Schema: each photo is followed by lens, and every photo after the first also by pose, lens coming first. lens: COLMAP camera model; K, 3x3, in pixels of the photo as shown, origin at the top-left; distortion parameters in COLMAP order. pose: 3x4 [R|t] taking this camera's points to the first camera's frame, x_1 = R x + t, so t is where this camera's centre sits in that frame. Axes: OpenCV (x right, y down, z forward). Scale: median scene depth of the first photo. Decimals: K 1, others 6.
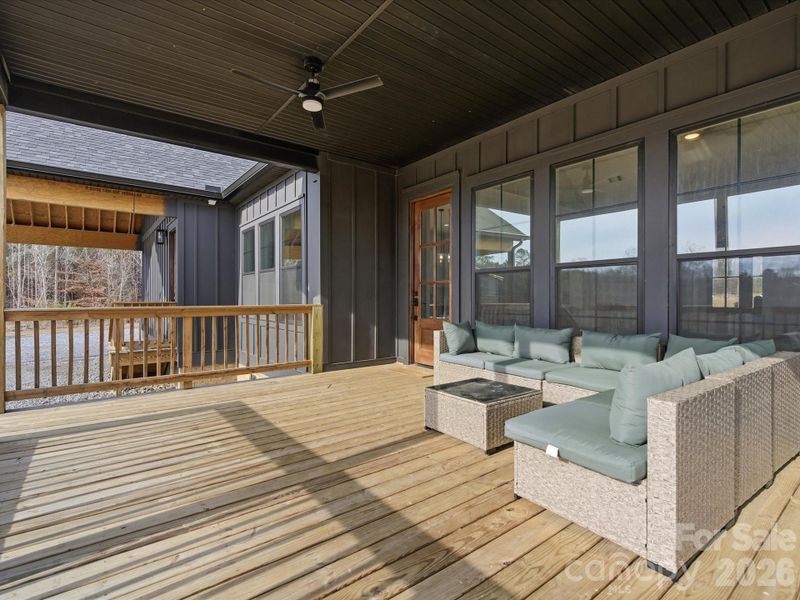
lens RADIAL K [[388.3, 0, 424.6], [0, 388.3, 301.4], [0, 0, 1]] dist [0.001395, -0.000271]
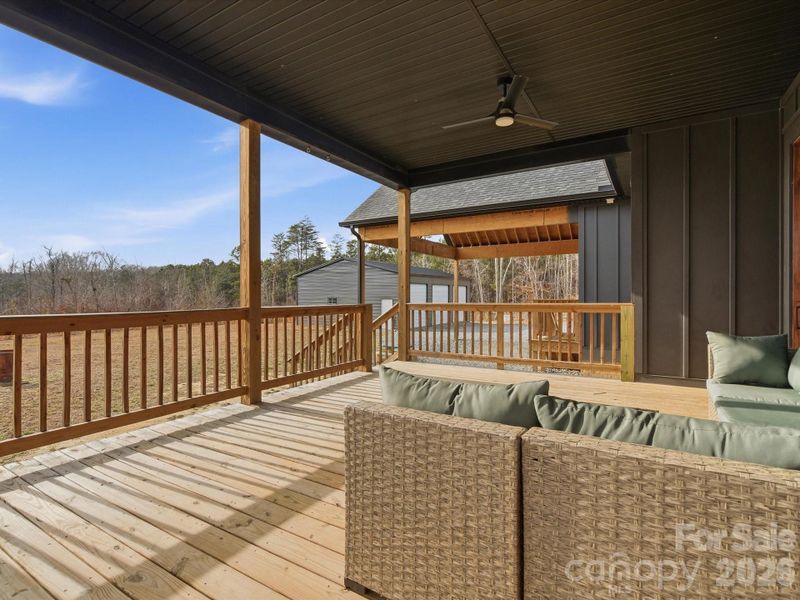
lens RADIAL K [[406.9, 0, 400.0], [0, 406.9, 300.0], [0, 0, 1]] dist [0.002868, -0.002210]
pose [[0.348875, 0.006963, -0.937143, 0.504850], [-0.002539, 0.999976, 0.006485, -0.005372], [0.937166, 0.000117, 0.348884, 0.236704]]
